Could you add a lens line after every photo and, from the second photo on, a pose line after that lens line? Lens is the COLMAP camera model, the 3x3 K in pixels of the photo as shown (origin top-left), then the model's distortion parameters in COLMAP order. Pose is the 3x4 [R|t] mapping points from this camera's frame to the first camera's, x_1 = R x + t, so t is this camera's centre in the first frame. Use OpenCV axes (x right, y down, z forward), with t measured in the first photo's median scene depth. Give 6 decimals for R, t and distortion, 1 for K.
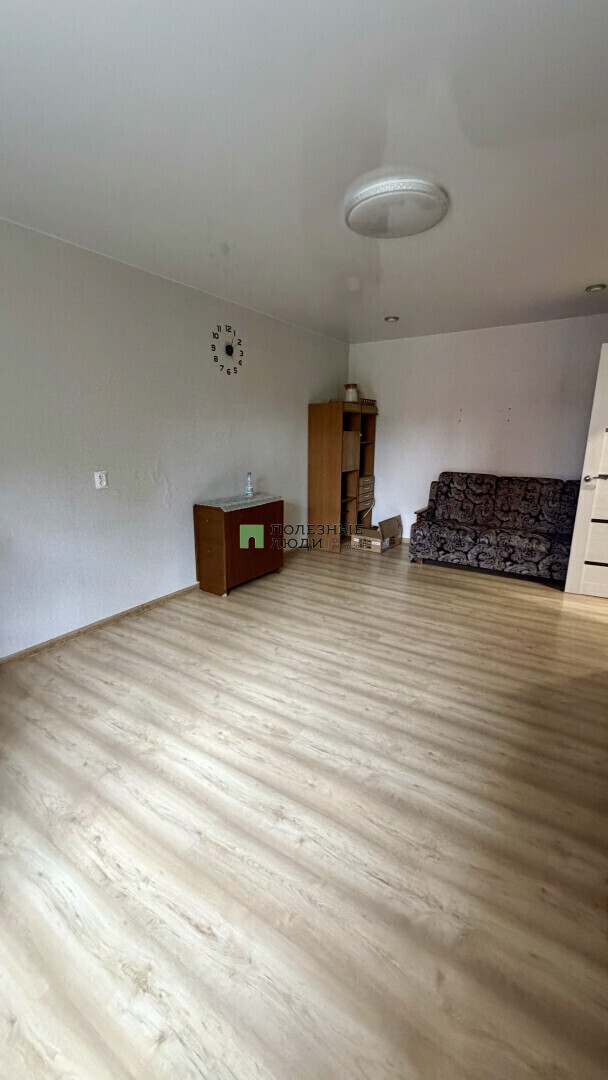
lens RADIAL K [[431.8, 0, 305.6], [0, 431.8, 538.5], [0, 0, 1]] dist [-0.000086, 0.000123]
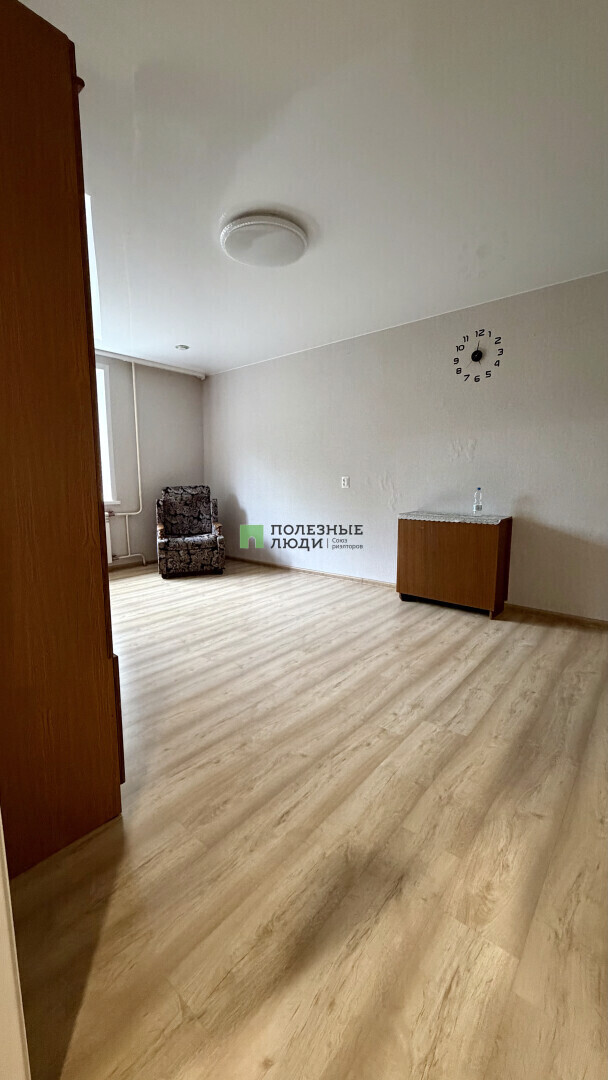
lens RADIAL K [[431.8, 0, 303.6], [0, 431.8, 538.4], [0, 0, 1]] dist [-0.000086, 0.000123]
pose [[-0.132037, 0.131458, -0.982489, 0.837200], [-0.231955, 0.959550, 0.159562, -0.119885], [0.963723, 0.248962, -0.096204, 0.823304]]
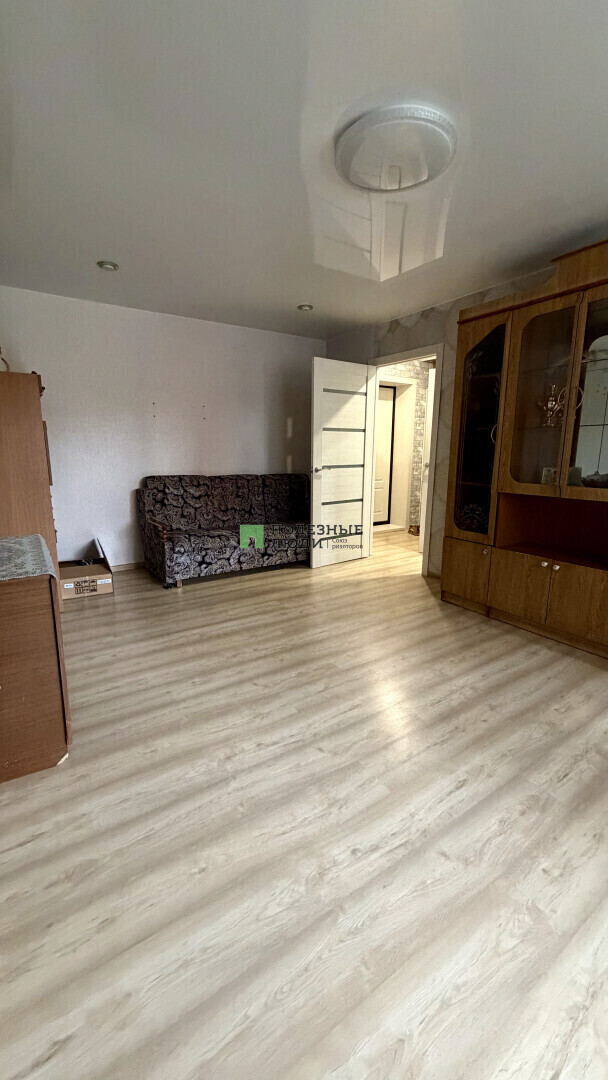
lens RADIAL K [[431.8, 0, 302.2], [0, 431.8, 536.6], [0, 0, 1]] dist [-0.000086, 0.000123]
pose [[0.403167, -0.188859, 0.895426, -0.446068], [0.209639, 0.971513, 0.110517, -0.096077], [-0.890790, 0.143160, 0.431274, 0.529298]]
